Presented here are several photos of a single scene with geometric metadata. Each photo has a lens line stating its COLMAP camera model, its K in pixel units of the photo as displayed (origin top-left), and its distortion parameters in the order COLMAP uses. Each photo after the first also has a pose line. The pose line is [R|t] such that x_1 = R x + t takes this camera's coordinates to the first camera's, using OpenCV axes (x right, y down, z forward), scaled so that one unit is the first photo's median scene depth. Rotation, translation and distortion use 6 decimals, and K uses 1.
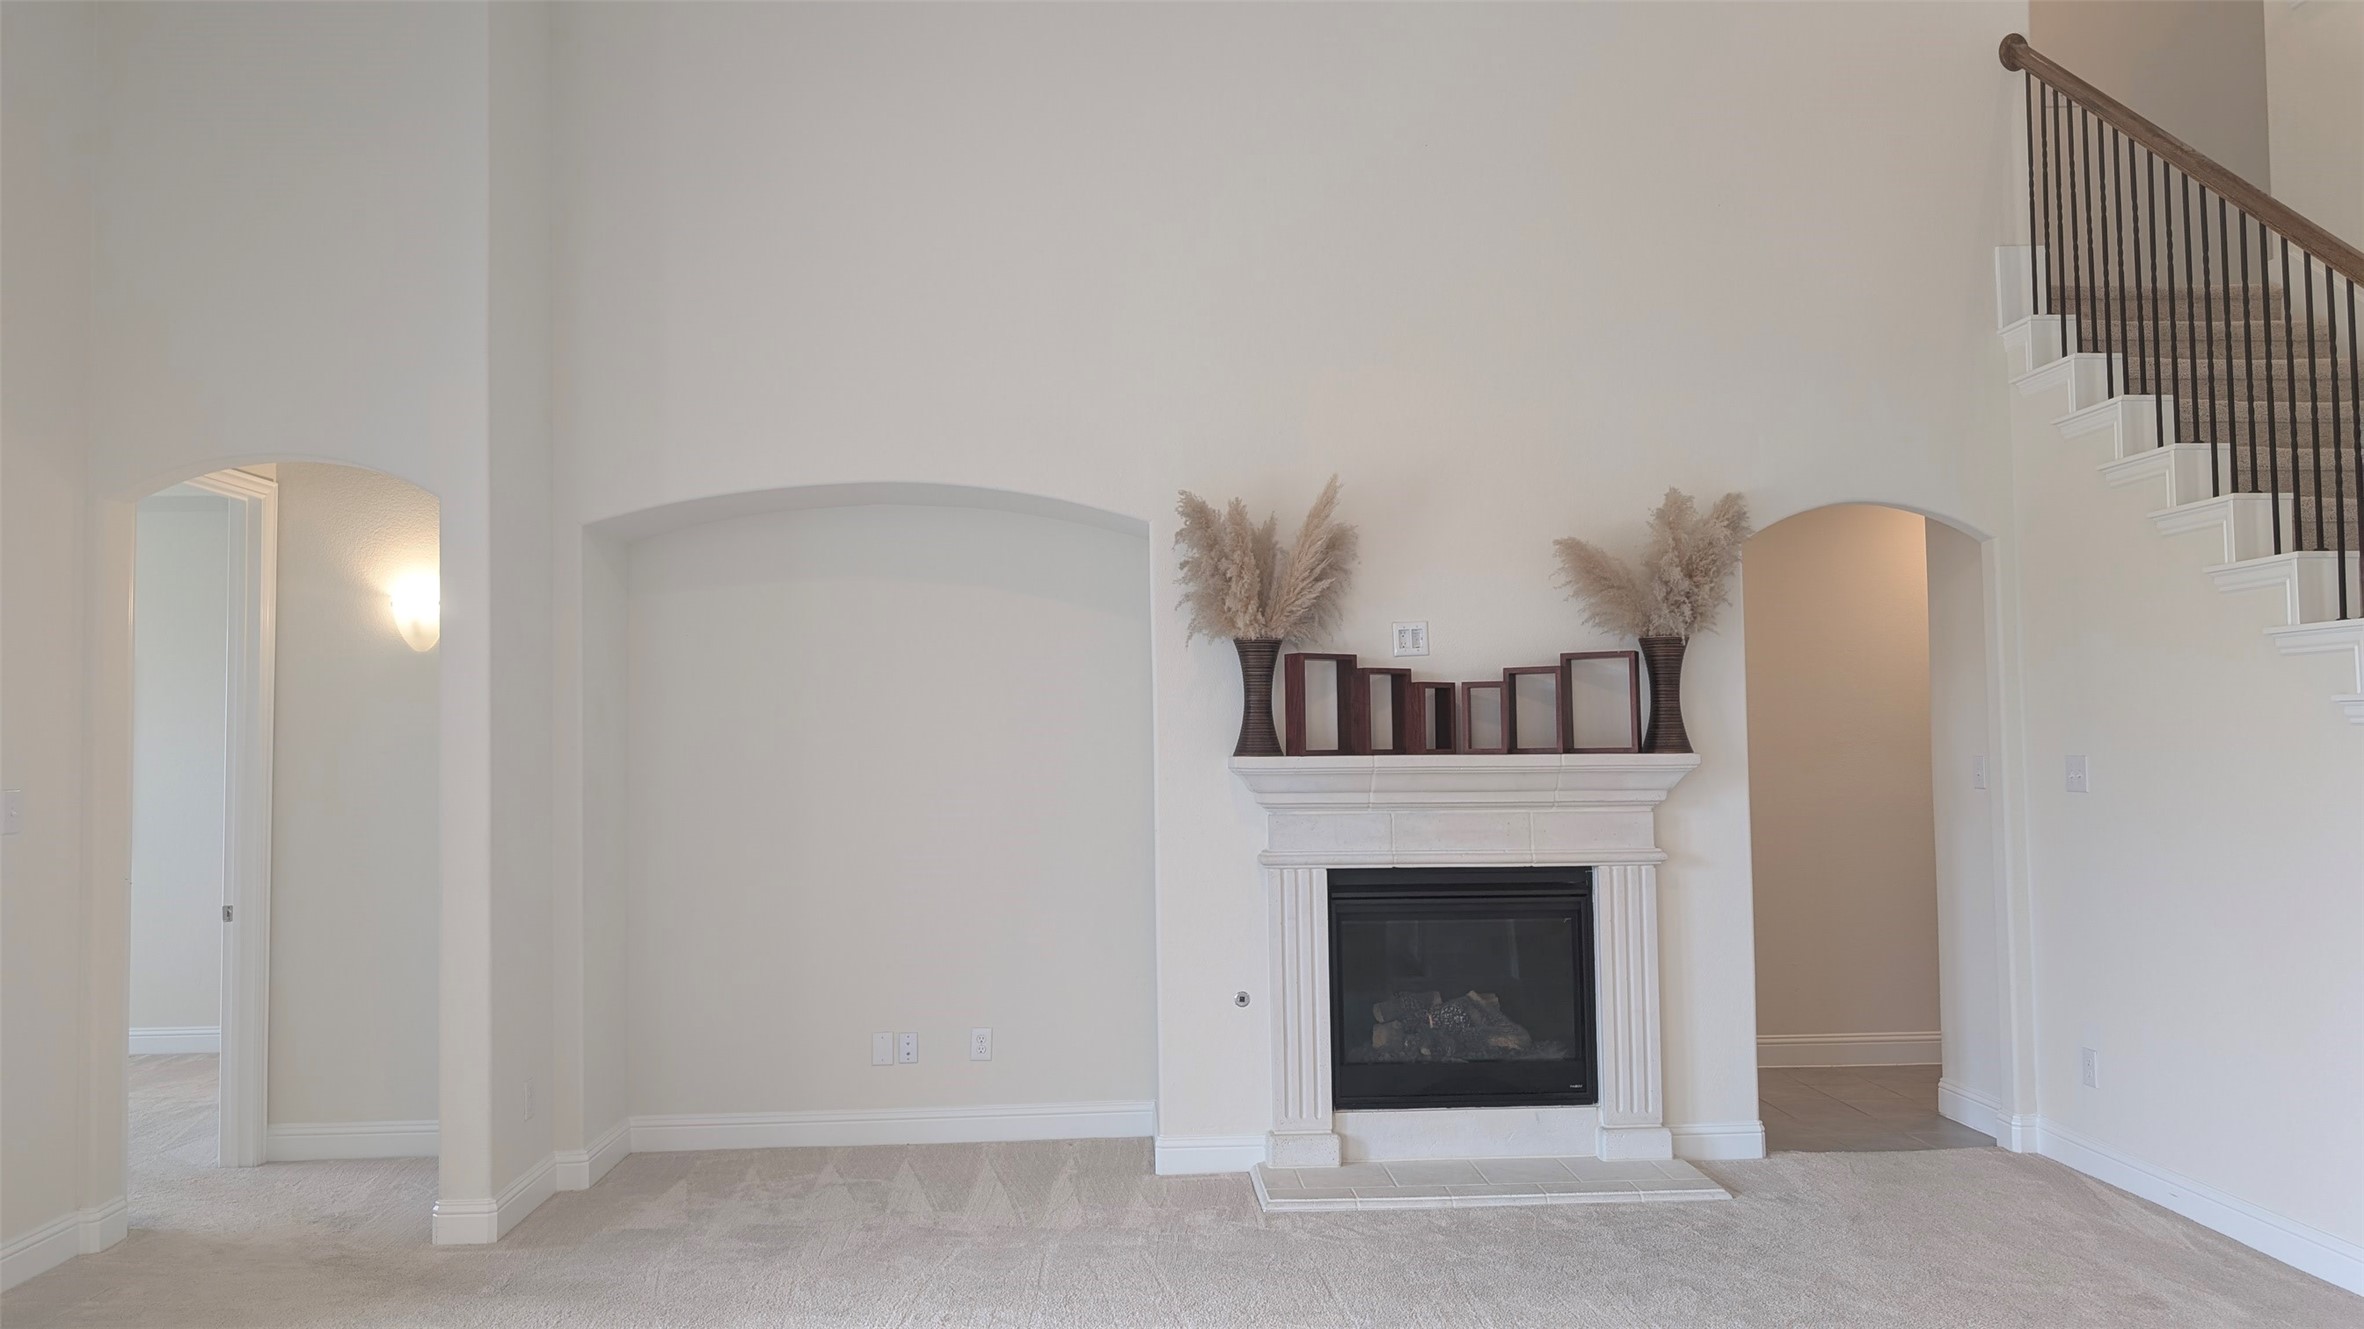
lens RADIAL K [[1681.7, 0, 1220.2], [0, 1681.7, 665.1], [0, 0, 1]] dist [0.033205, -0.041319]
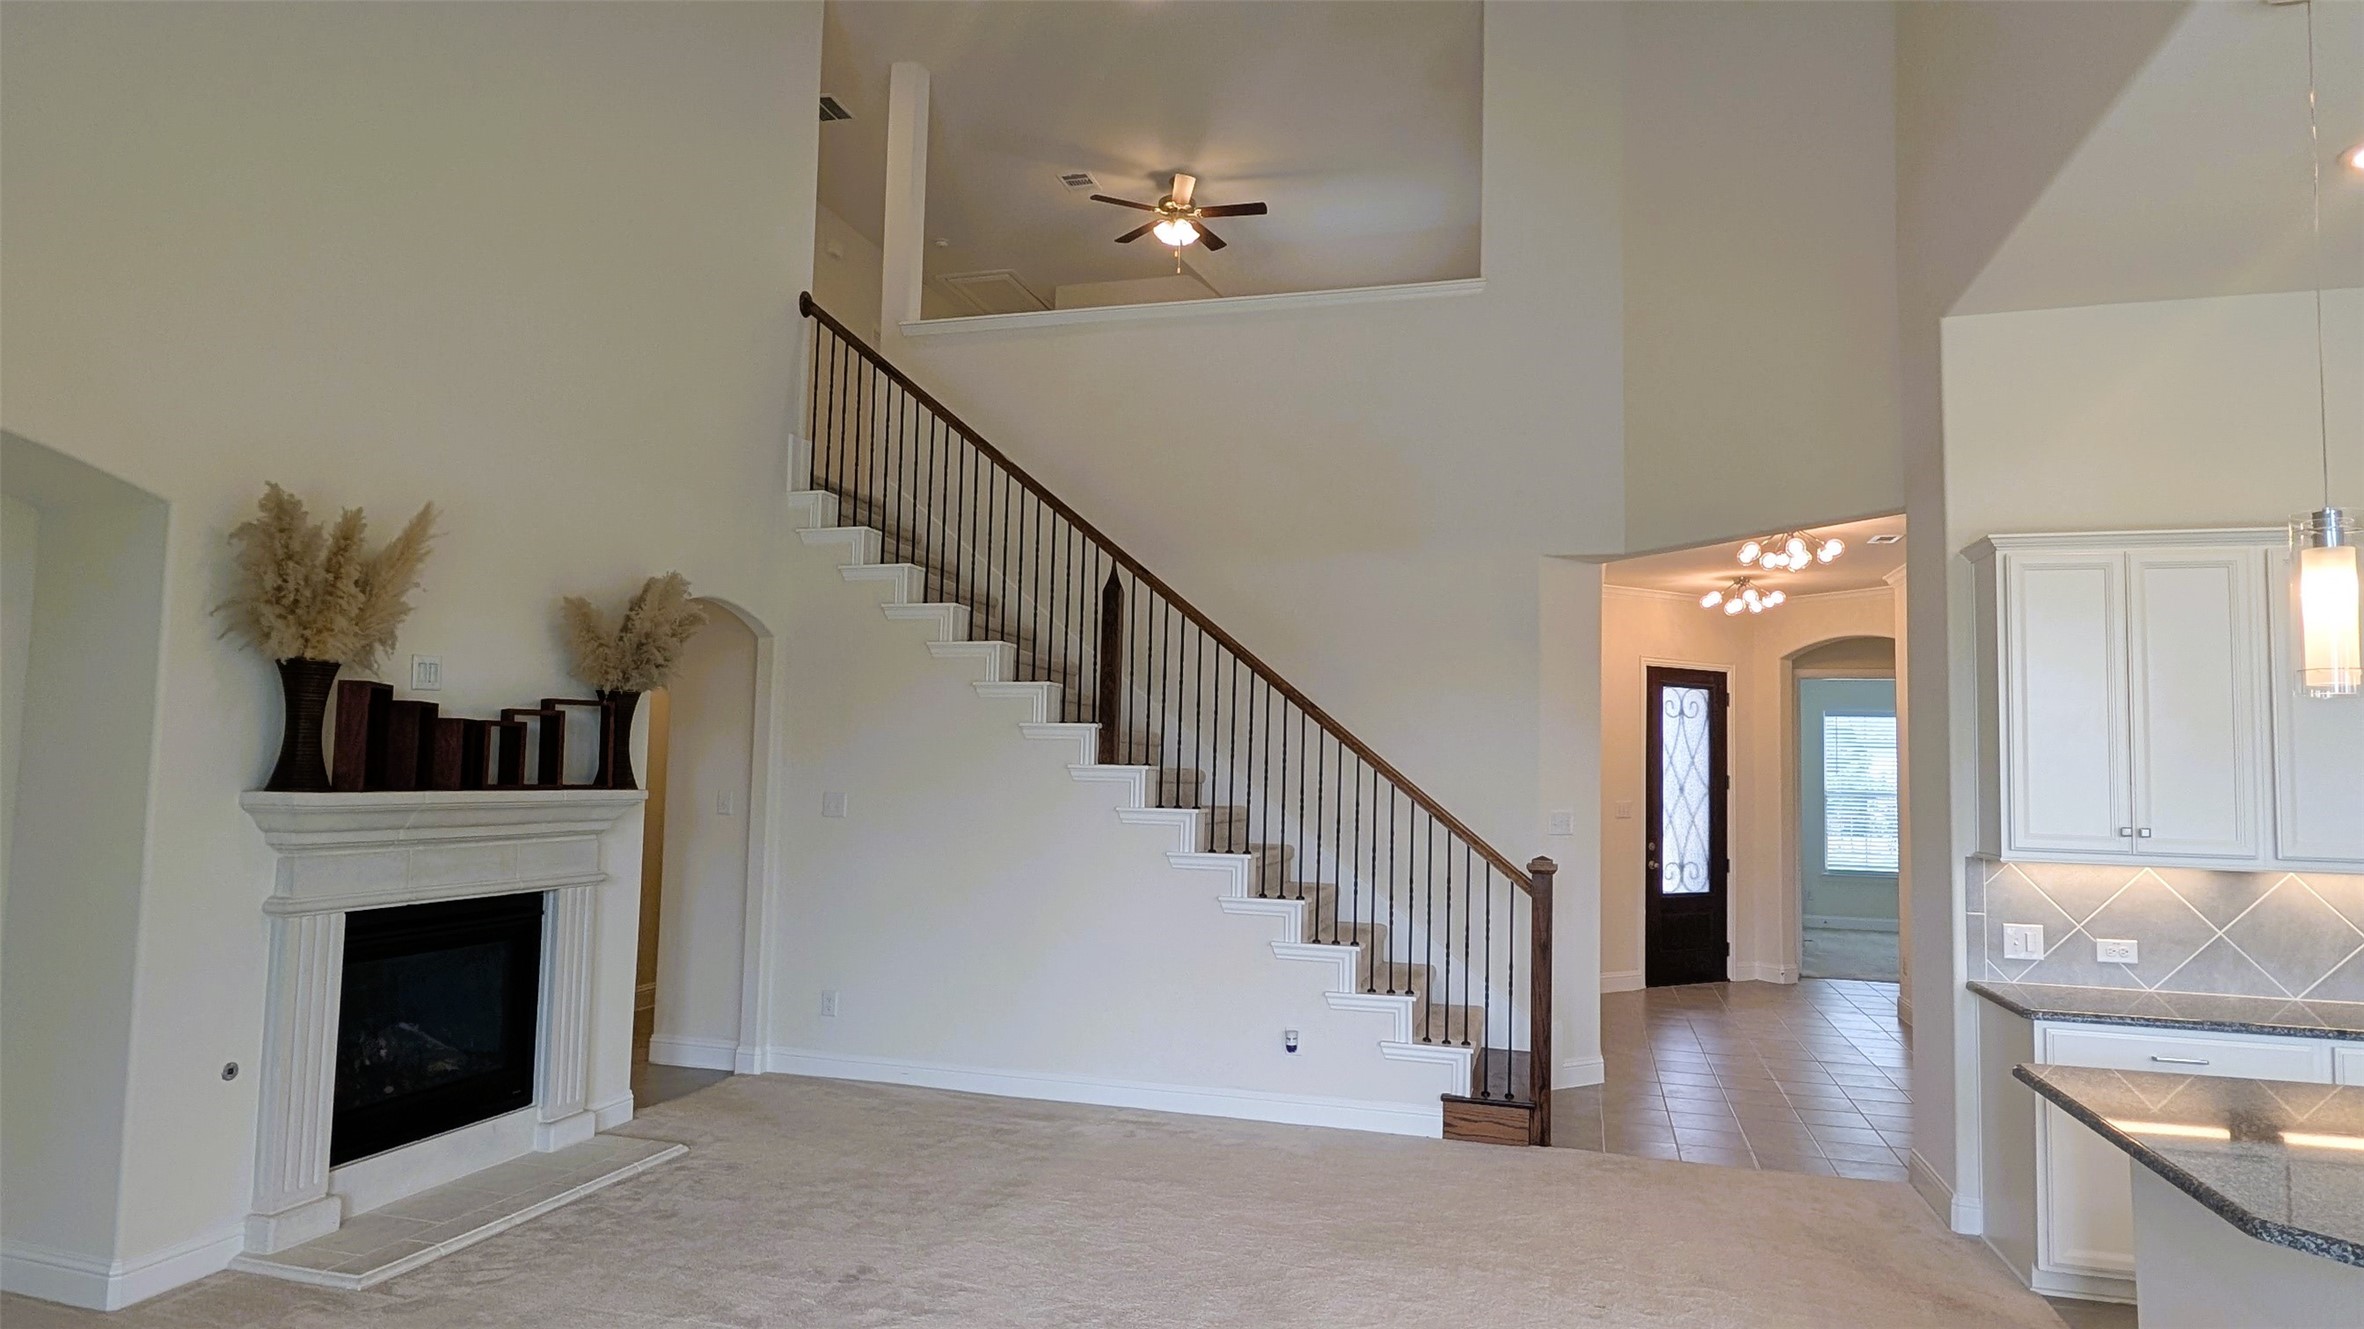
lens RADIAL K [[1303.6, 0, 1220.2], [0, 1303.6, 678.6], [0, 0, 1]] dist [0.000586, 0.003196]
pose [[0.324143, 0.087064, 0.941993, -0.468080], [-0.074109, 0.995033, -0.066465, 0.004456], [-0.943101, -0.048266, 0.328985, 0.305130]]
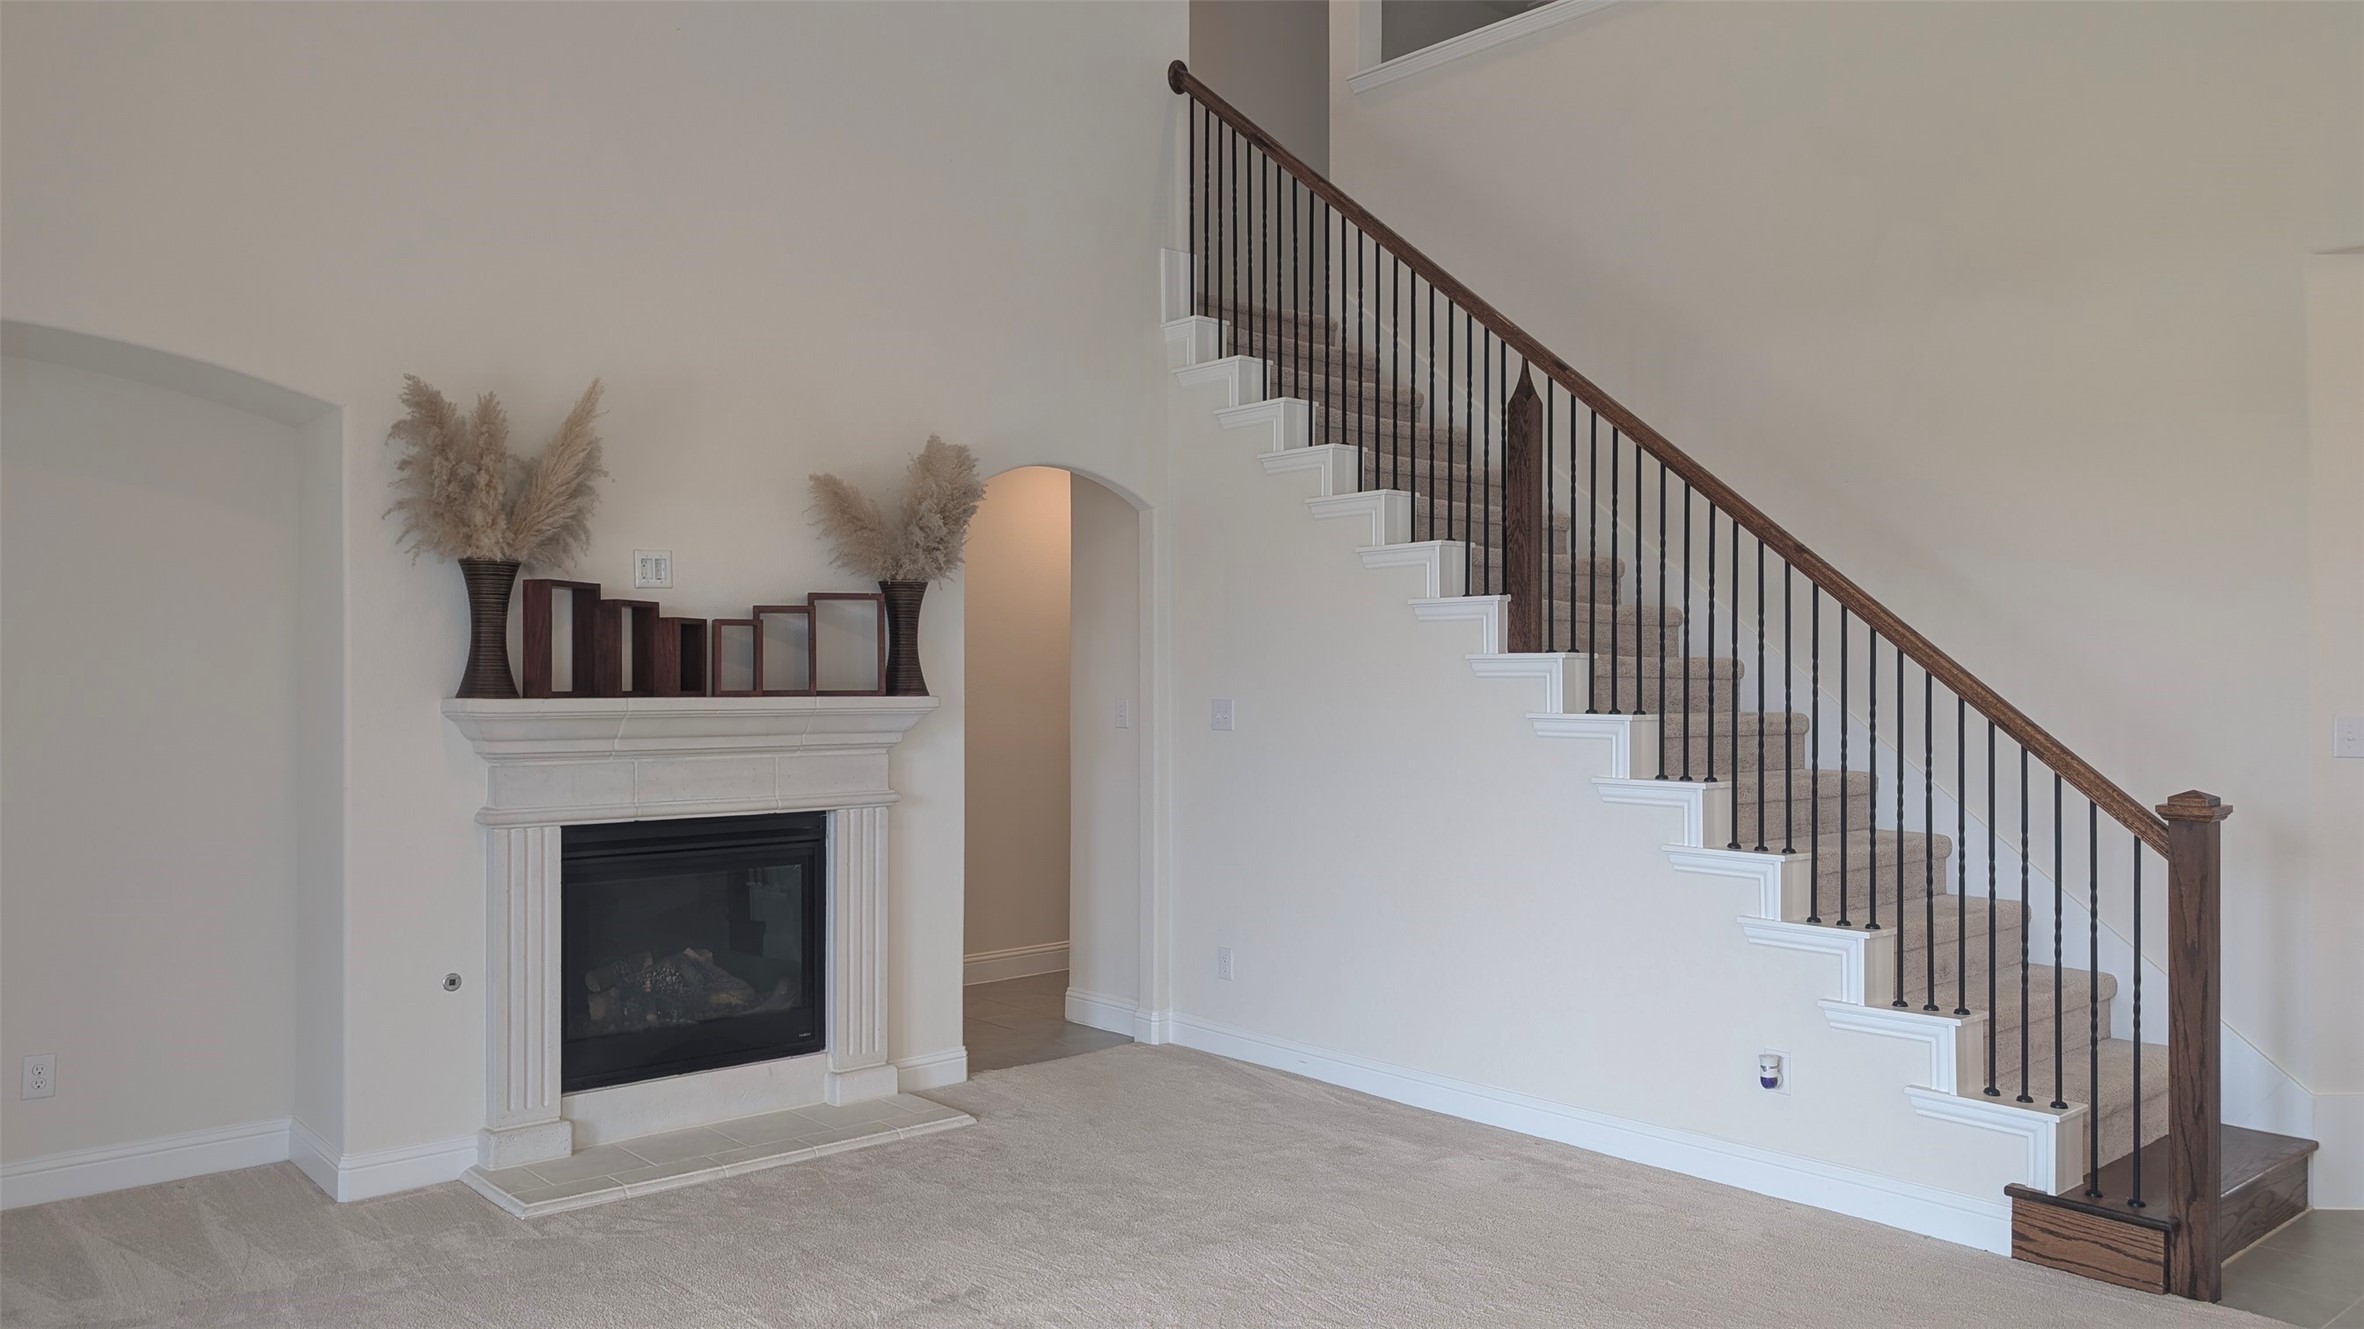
lens RADIAL K [[1681.7, 0, 1222.7], [0, 1681.7, 661.8], [0, 0, 1]] dist [0.033205, -0.041319]
pose [[0.779270, 0.018941, 0.626402, -0.220152], [-0.041975, 0.998876, 0.022014, 0.001467], [-0.625281, -0.043448, 0.779189, 0.095031]]
